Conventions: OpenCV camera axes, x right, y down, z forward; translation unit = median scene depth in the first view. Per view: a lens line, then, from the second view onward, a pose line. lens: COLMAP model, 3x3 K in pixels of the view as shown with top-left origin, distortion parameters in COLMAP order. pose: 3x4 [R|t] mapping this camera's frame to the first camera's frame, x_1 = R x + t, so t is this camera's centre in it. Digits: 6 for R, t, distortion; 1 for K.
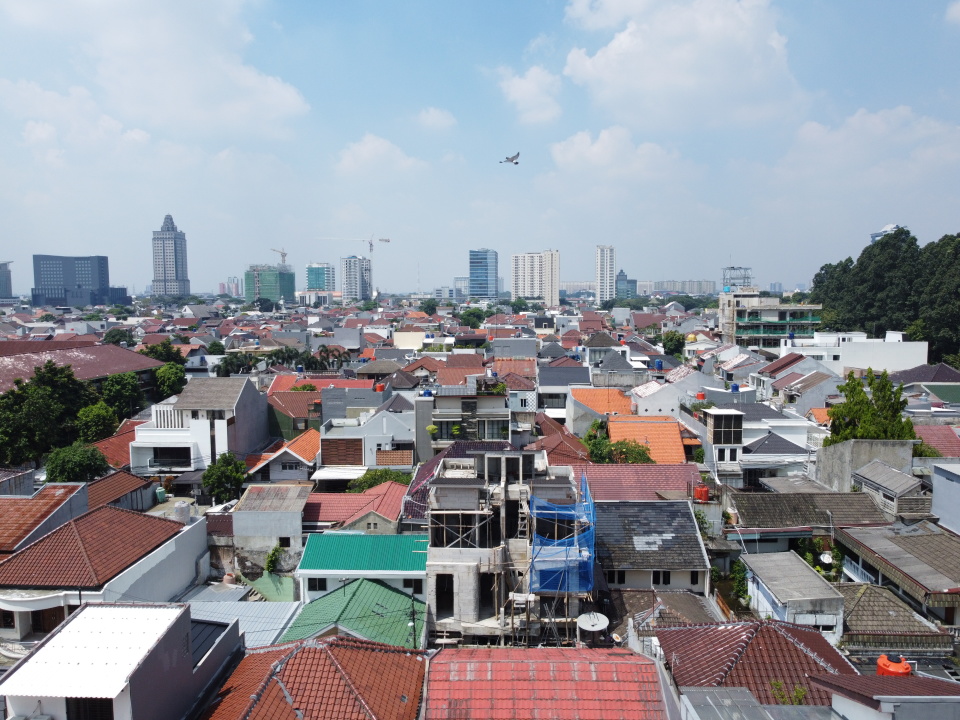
lens RADIAL K [[741.9, 0, 481.2], [0, 741.9, 358.4], [0, 0, 1]] dist [0.005554, -0.003813]
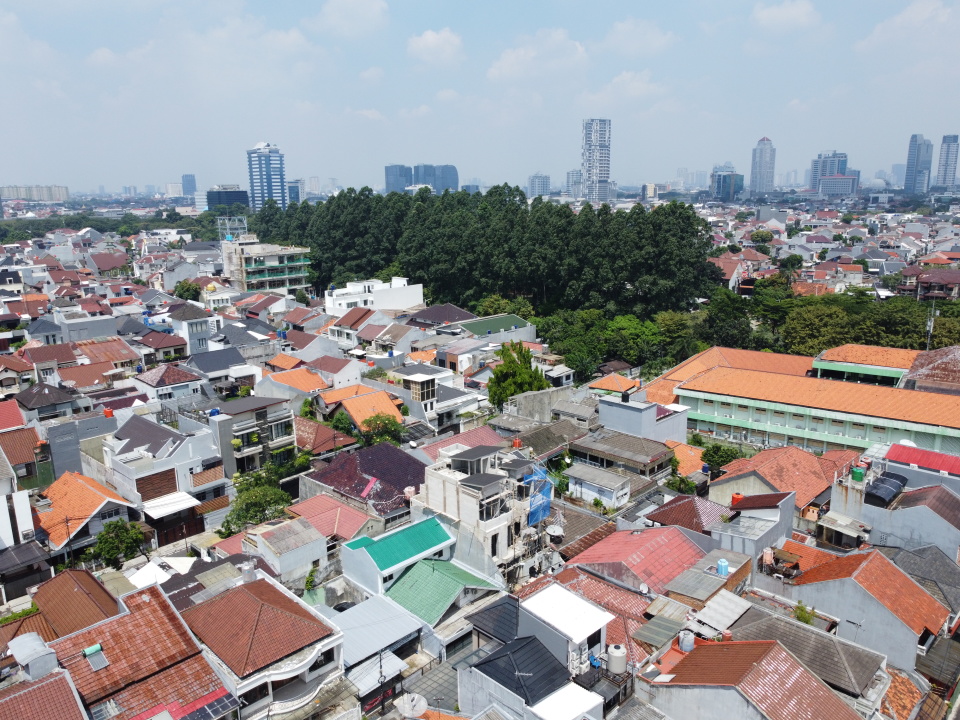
lens RADIAL K [[741.9, 0, 479.7], [0, 741.9, 362.0], [0, 0, 1]] dist [0.005554, -0.003813]
pose [[0.670569, -0.181201, 0.719377, -0.526300], [0.077233, 0.981493, 0.175231, -0.169741], [-0.737816, -0.061945, 0.672154, -0.034237]]
